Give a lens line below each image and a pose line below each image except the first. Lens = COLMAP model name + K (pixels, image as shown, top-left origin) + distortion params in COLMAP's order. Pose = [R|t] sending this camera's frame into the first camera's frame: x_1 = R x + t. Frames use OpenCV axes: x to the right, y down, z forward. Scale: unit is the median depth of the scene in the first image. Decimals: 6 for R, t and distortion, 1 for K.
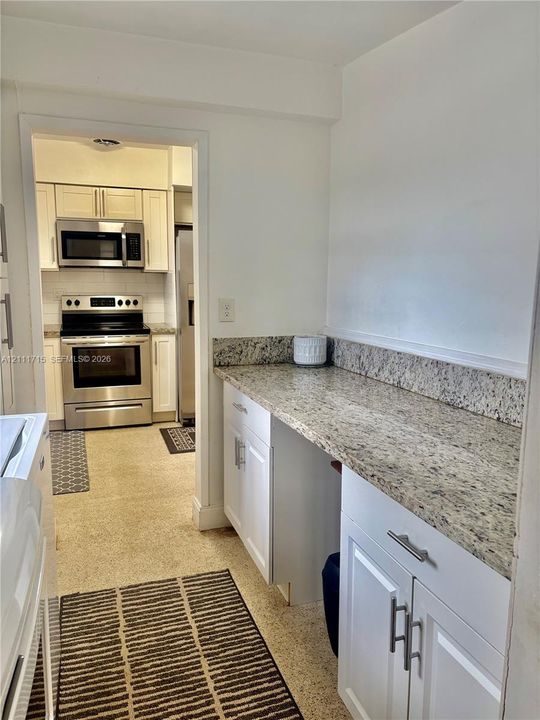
lens RADIAL K [[547.9, 0, 270.1], [0, 547.9, 358.8], [0, 0, 1]] dist [0.055611, -0.056675]
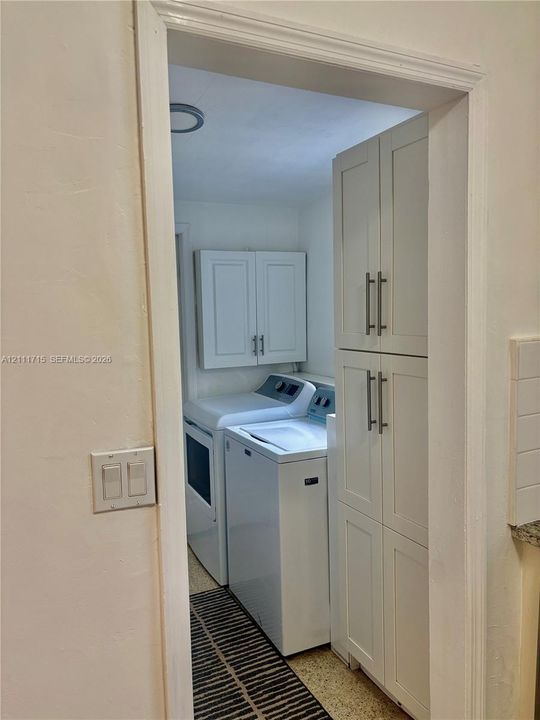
lens RADIAL K [[547.9, 0, 273.6], [0, 547.9, 360.3], [0, 0, 1]] dist [0.055611, -0.056675]
pose [[-0.991727, 0.028077, -0.125257, -0.158038], [-0.003515, 0.969480, 0.245147, -0.264858], [0.128317, 0.243559, -0.961360, 1.378919]]
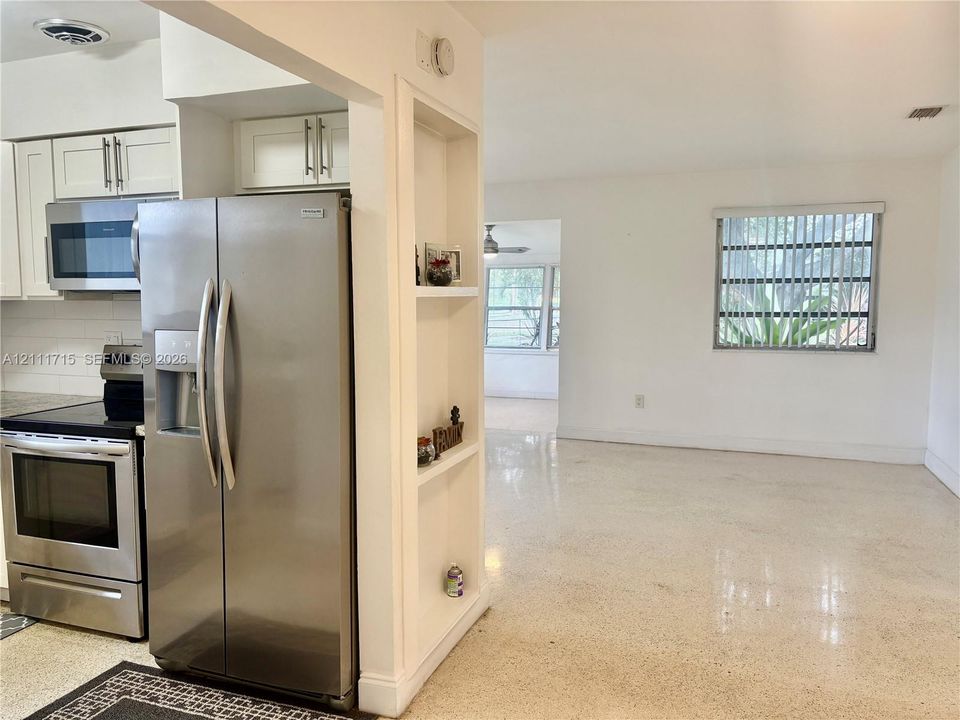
lens RADIAL K [[730.6, 0, 489.7], [0, 730.6, 356.6], [0, 0, 1]] dist [0.055611, -0.056675]
pose [[0.781911, 0.042873, -0.621914, 0.642041], [-0.080182, 0.996262, -0.032131, -0.196519], [0.618212, 0.074990, 0.782426, 1.195487]]
